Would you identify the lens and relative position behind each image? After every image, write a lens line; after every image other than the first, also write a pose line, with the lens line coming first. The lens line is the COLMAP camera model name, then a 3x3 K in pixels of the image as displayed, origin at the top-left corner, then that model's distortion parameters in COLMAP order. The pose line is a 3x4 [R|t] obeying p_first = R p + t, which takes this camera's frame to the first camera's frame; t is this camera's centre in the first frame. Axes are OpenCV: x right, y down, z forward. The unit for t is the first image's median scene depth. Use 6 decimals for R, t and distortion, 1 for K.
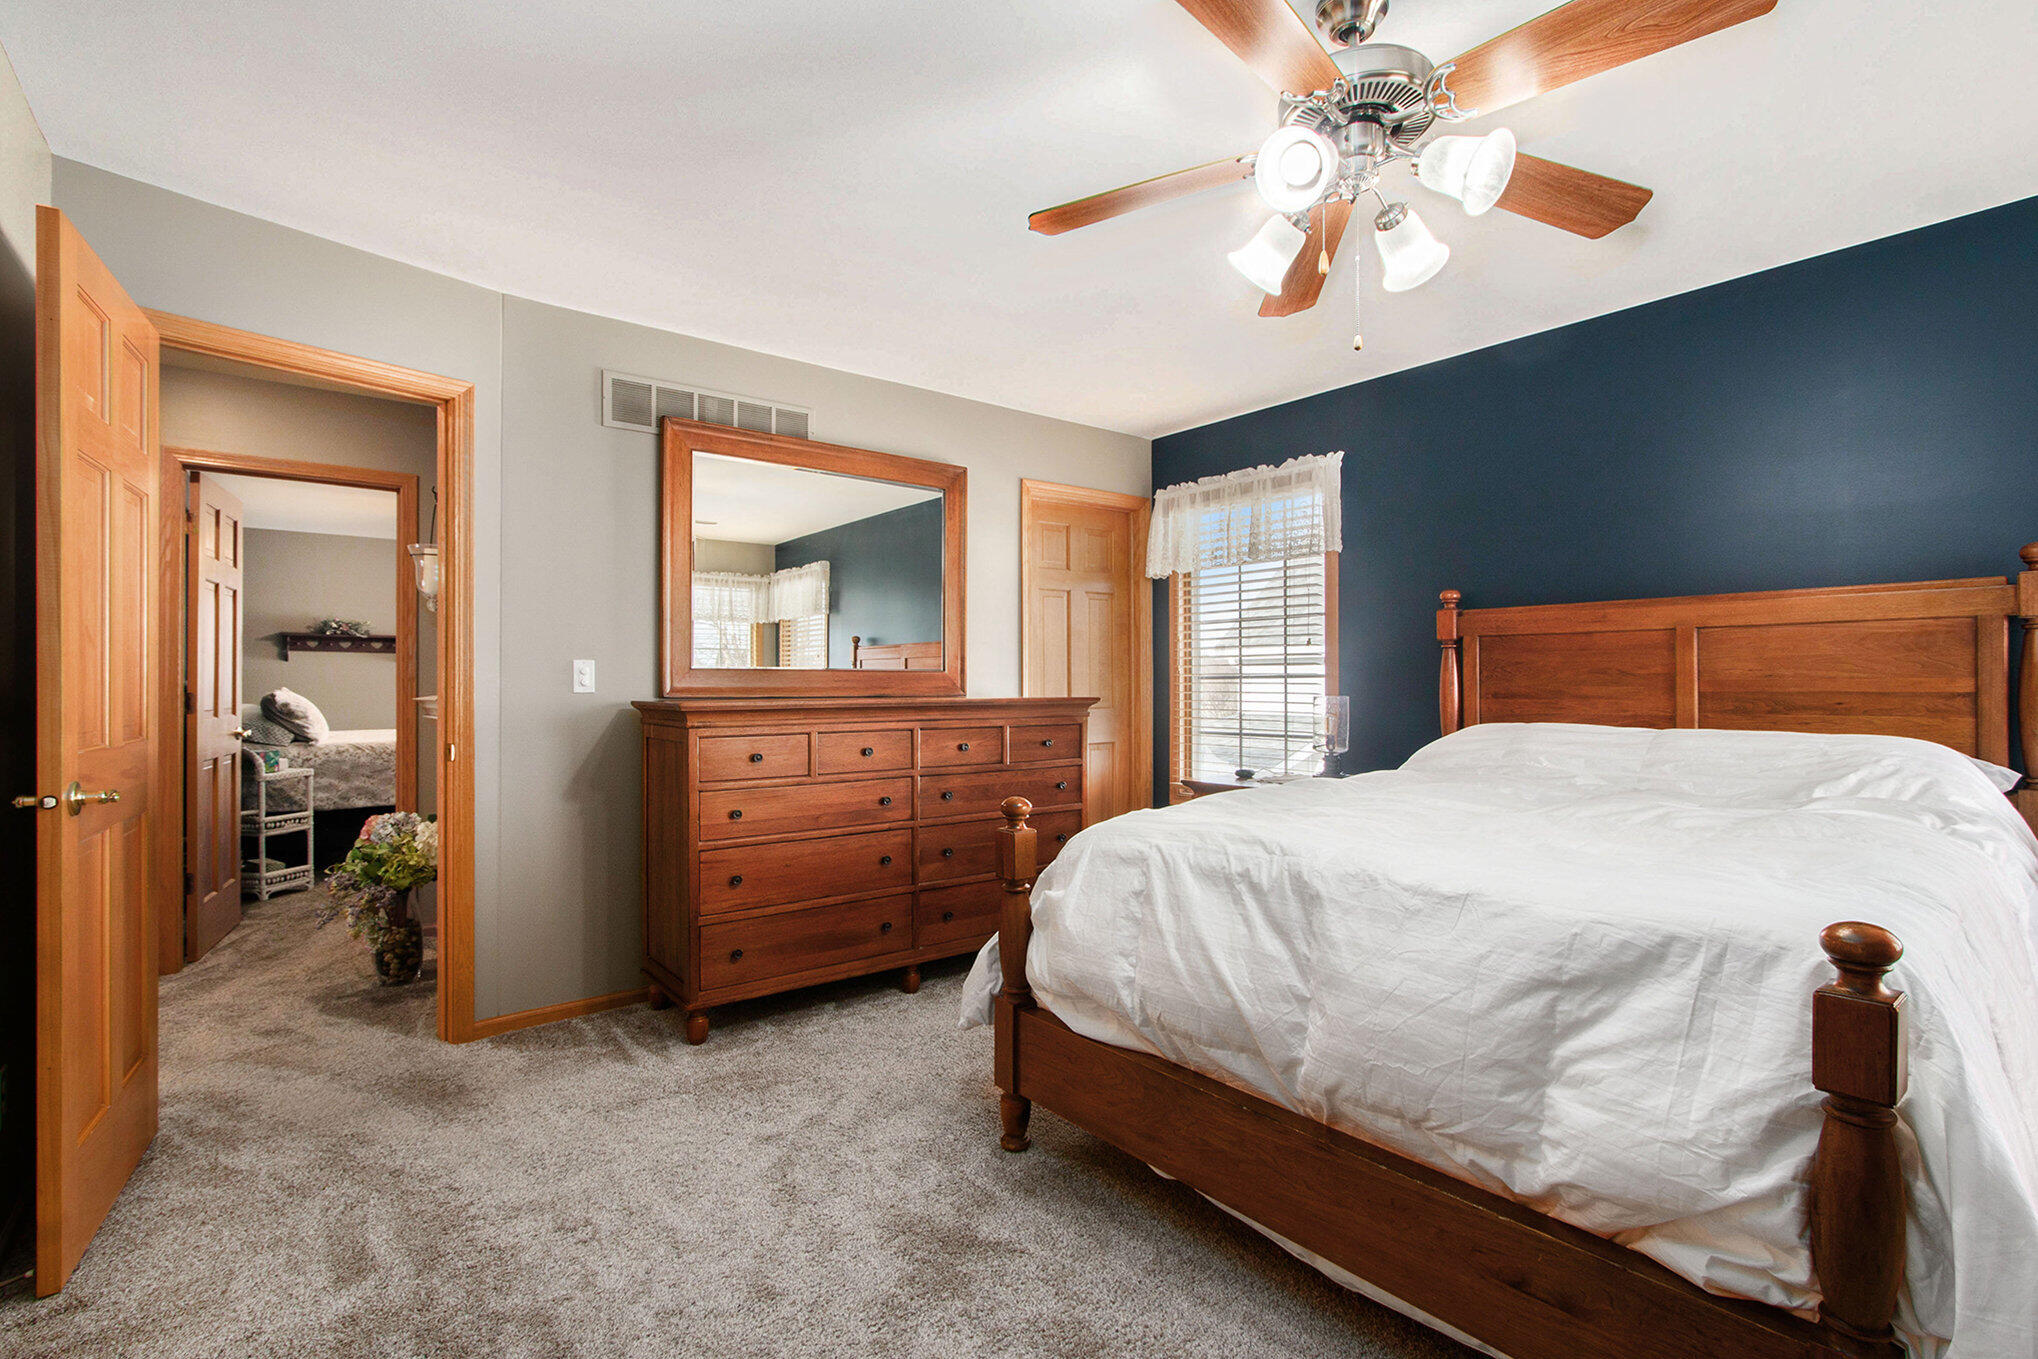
lens RADIAL K [[951.6, 0, 1019.7], [0, 951.6, 681.1], [0, 0, 1]] dist [-0.010726, 0.003832]
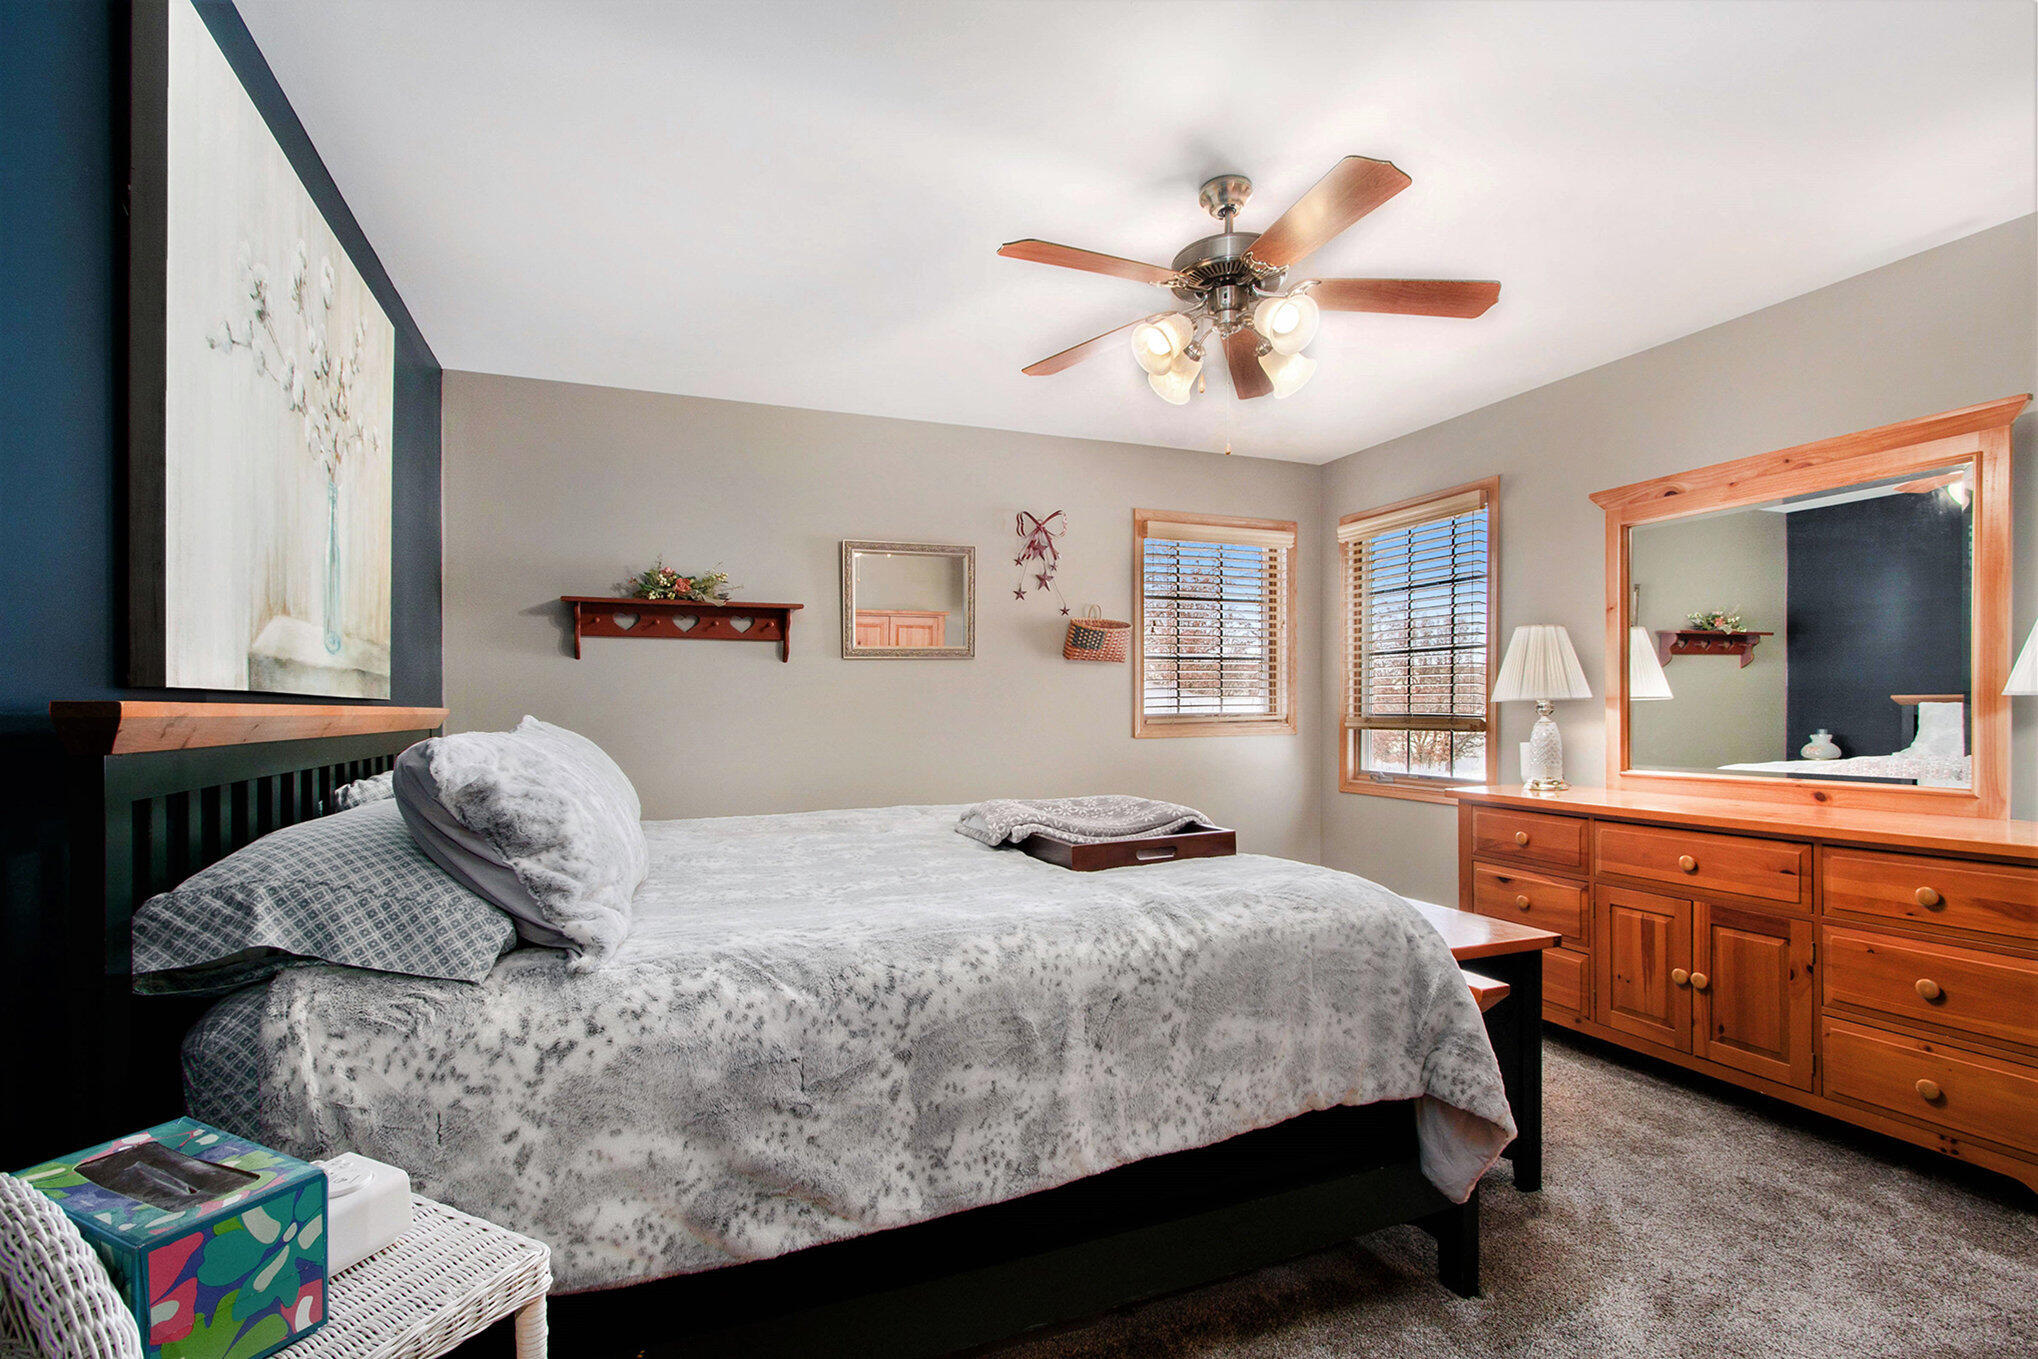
lens RADIAL K [[951.6, 0, 1017.9], [0, 951.6, 688.2], [0, 0, 1]] dist [-0.010726, 0.003832]
pose [[0.963601, -0.012299, -0.267062, -0.433087], [0.008463, 0.999844, -0.015509, 0.003207], [0.267211, 0.012685, 0.963555, 0.598656]]
